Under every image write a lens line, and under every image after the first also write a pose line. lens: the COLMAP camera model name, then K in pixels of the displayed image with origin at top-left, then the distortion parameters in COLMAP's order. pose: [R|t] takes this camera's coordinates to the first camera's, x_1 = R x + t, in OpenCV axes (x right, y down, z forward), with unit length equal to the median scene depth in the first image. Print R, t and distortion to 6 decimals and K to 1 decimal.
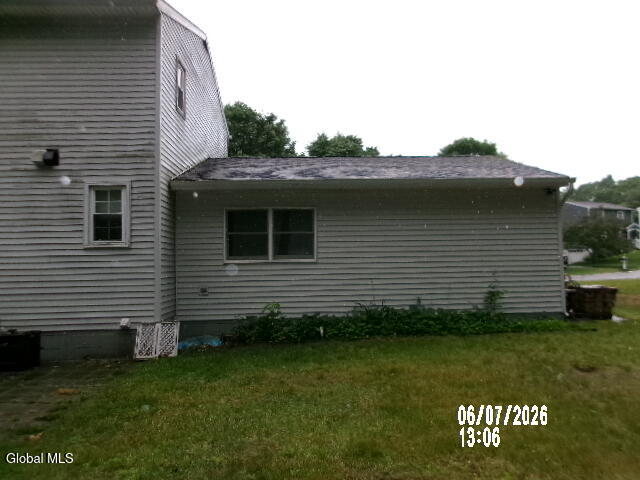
lens RADIAL K [[496.6, 0, 321.8], [0, 496.6, 223.5], [0, 0, 1]] dist [-0.039535, 0.060858]
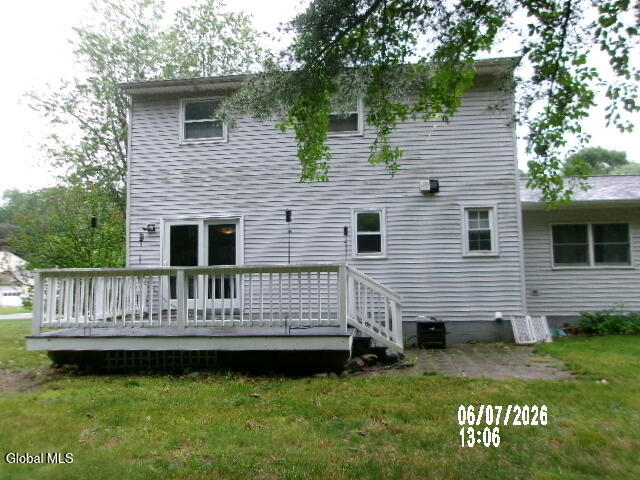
lens RADIAL K [[496.6, 0, 321.8], [0, 496.6, 223.5], [0, 0, 1]] dist [-0.039535, 0.060858]
pose [[0.985387, -0.014892, -0.169678, -0.613287], [0.010131, 0.999531, -0.028888, -0.002446], [0.170029, 0.026747, 0.985076, -0.322464]]
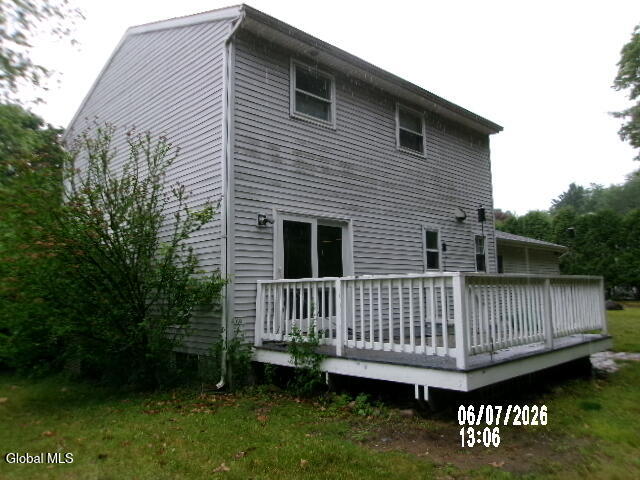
lens RADIAL K [[496.6, 0, 321.8], [0, 496.6, 223.5], [0, 0, 1]] dist [-0.039535, 0.060858]
pose [[0.754671, 0.098844, 0.648615, -1.926698], [-0.039576, 0.993645, -0.105376, 0.073897], [-0.654909, 0.053855, 0.753786, 0.164917]]
